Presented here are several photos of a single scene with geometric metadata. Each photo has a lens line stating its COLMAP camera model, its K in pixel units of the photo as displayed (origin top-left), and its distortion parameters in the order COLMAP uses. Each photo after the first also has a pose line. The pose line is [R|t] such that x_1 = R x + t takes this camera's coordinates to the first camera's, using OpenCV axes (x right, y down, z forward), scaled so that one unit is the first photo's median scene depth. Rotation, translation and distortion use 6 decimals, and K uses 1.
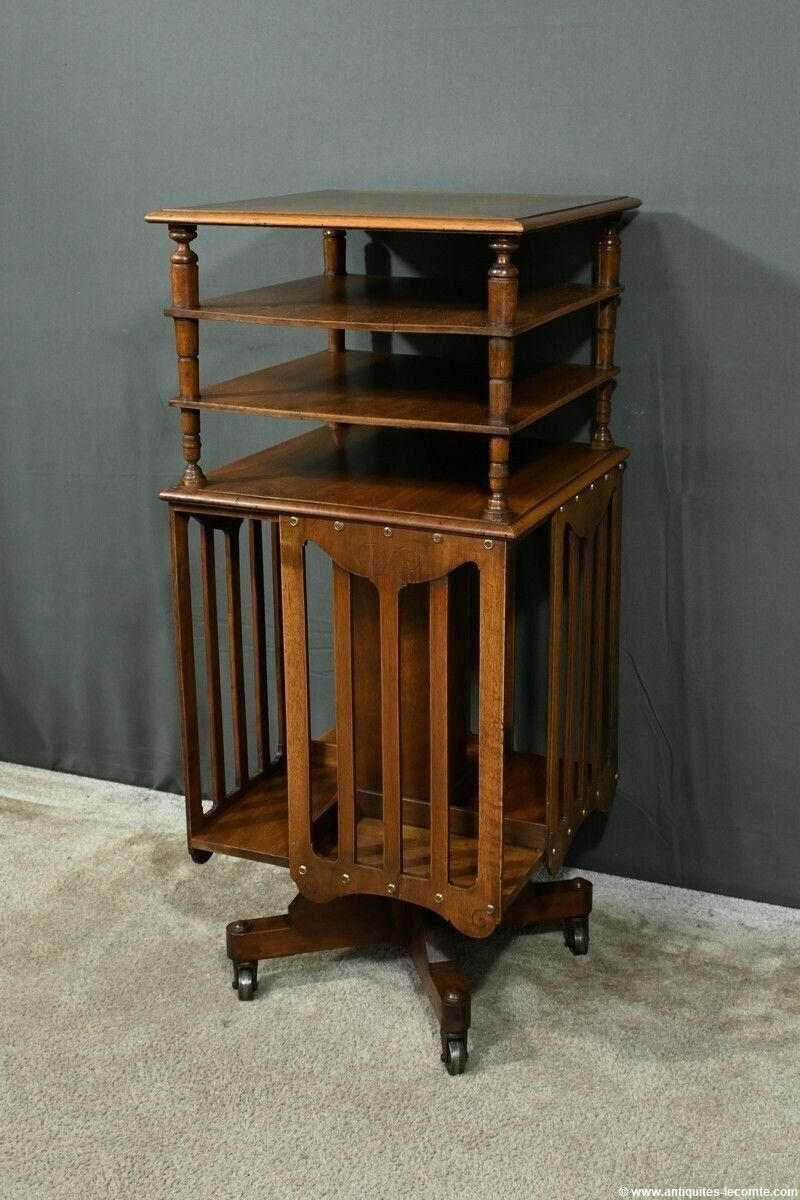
lens RADIAL K [[1531.9, 0, 443.1], [0, 1531.9, 601.1], [0, 0, 1]] dist [0.016246, 0.000000]
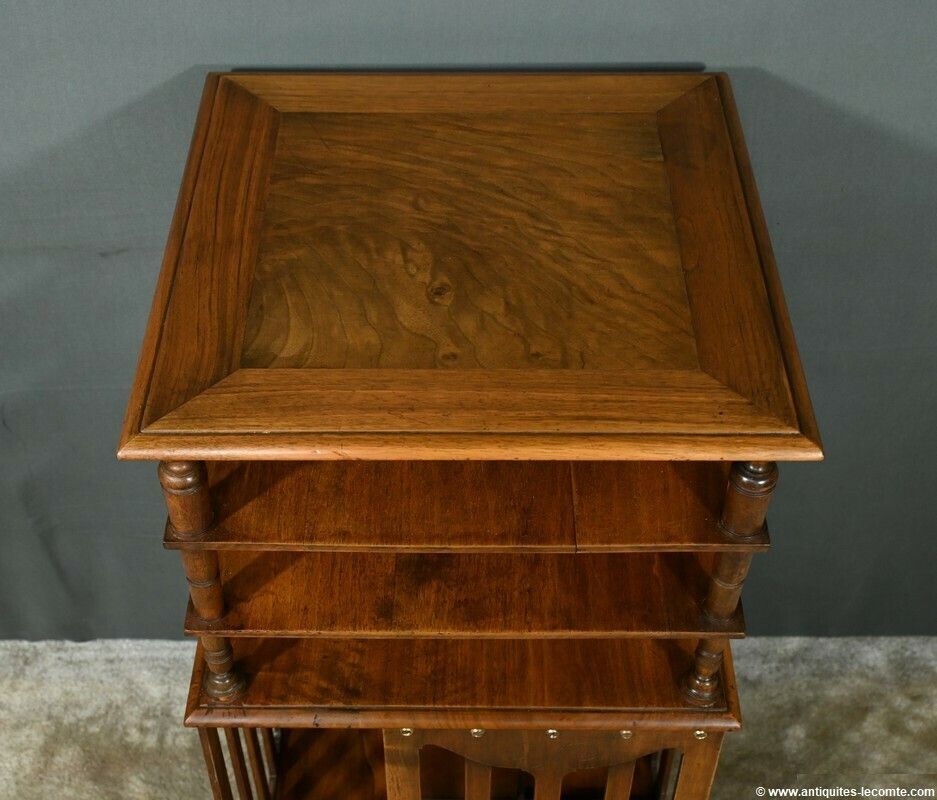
lens RADIAL K [[1350.3, 0, 467.3], [0, 1350.3, 407.5], [0, 0, 1]] dist [0.004798, 0.000000]
pose [[0.924840, -0.267233, 0.270663, -0.200174], [0.112901, 0.872403, 0.475570, -0.475889], [-0.363215, -0.409268, 0.837003, 0.526904]]
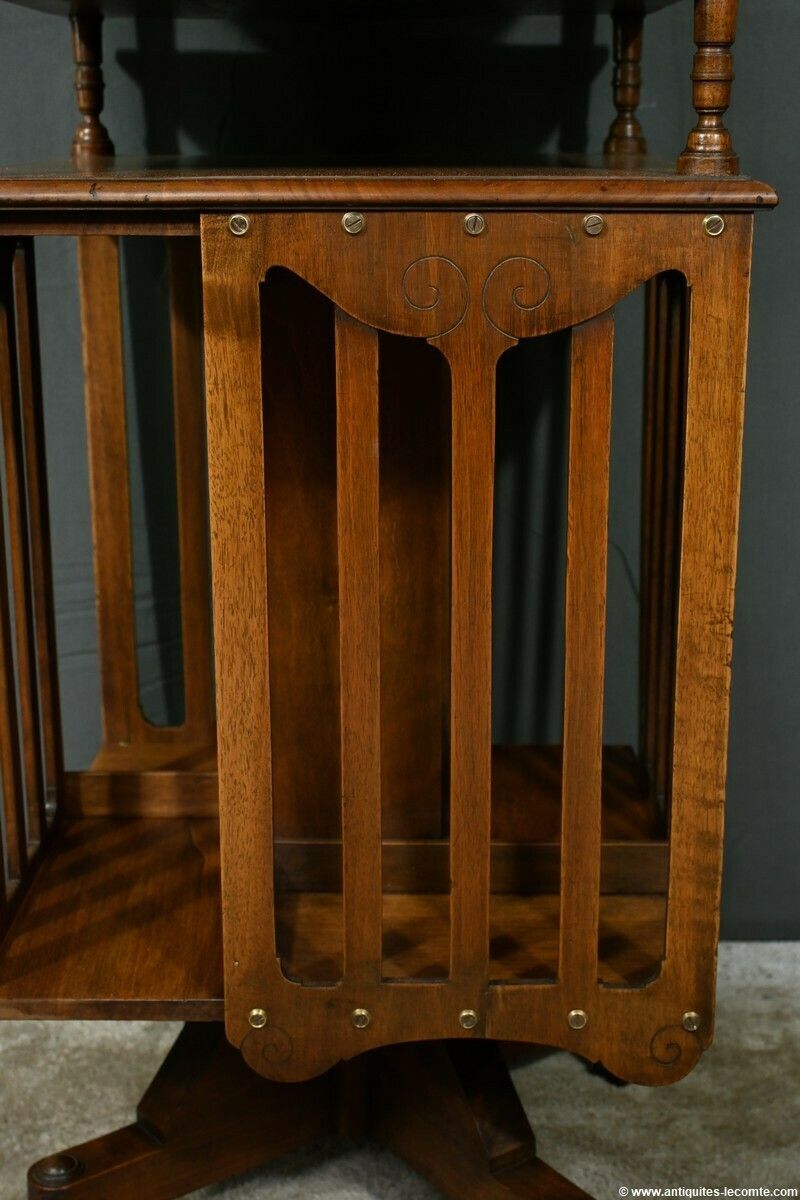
lens RADIAL K [[1753.8, 0, 394.3], [0, 1753.8, 596.8], [0, 0, 1]] dist [0.010504, 0.000000]
pose [[0.928198, -0.104737, 0.357042, -0.246833], [0.119449, 0.992652, -0.019339, 0.068967], [-0.352393, 0.060598, 0.933888, 0.518366]]
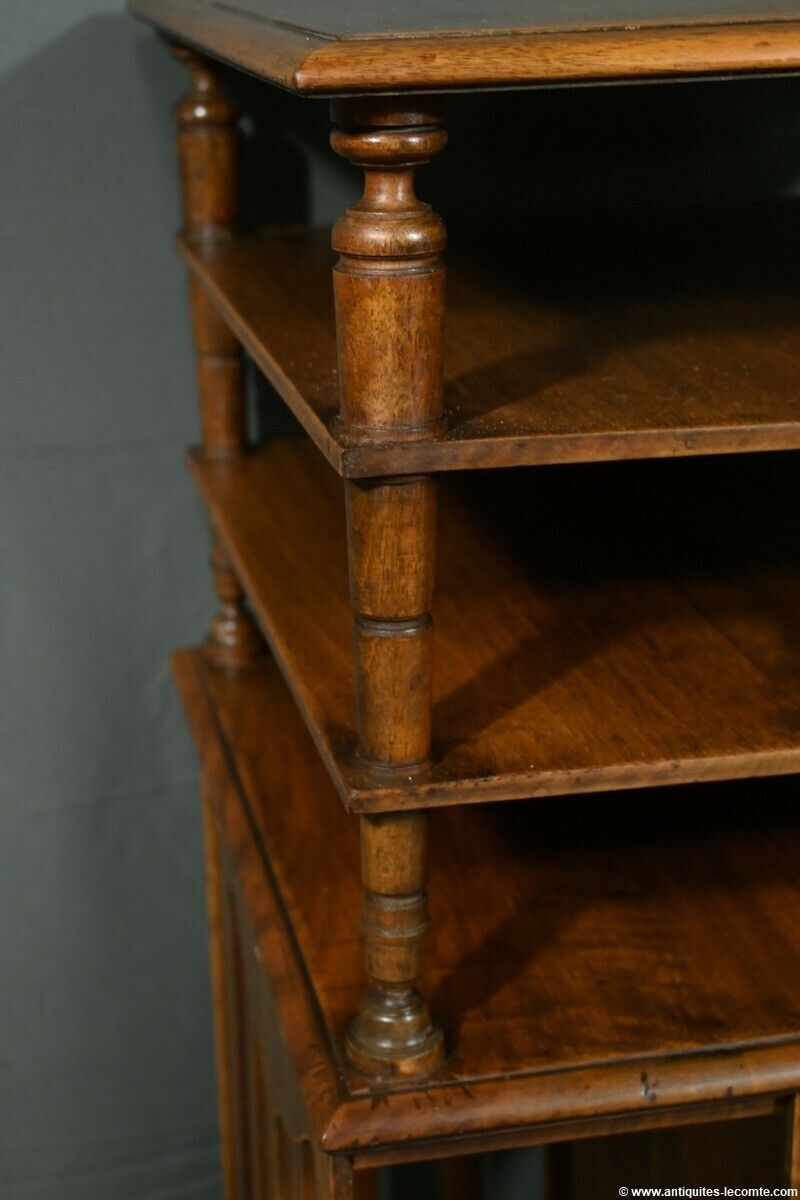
lens RADIAL K [[2023.5, 0, 359.1], [0, 2023.5, 652.0], [0, 0, 1]] dist [0.020998, 0.000000]
pose [[0.829607, -0.219653, 0.513328, -0.349991], [0.195082, 0.975456, 0.102119, -0.190766], [-0.523160, 0.015423, 0.852095, 0.721962]]
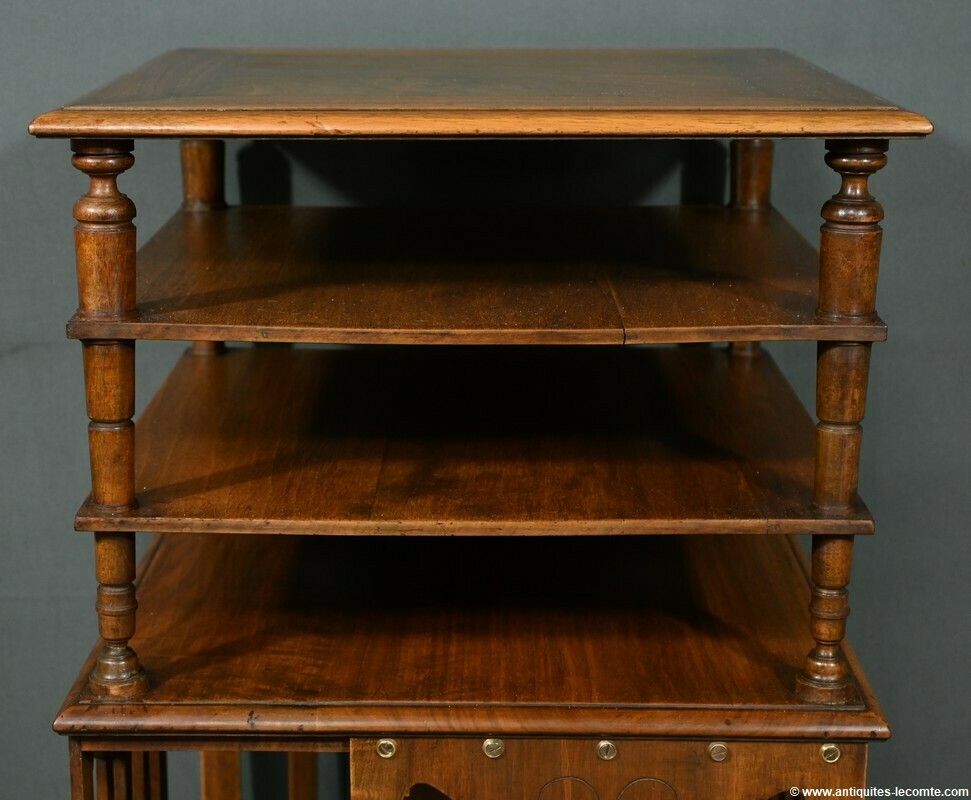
lens RADIAL K [[2017.9, 0, 469.3], [0, 2017.9, 416.7], [0, 0, 1]] dist [0.043433, 0.000000]
pose [[0.926072, -0.091204, 0.366158, -0.291185], [0.114897, 0.992429, -0.043395, -0.123154], [-0.359428, 0.082257, 0.929540, 0.404534]]
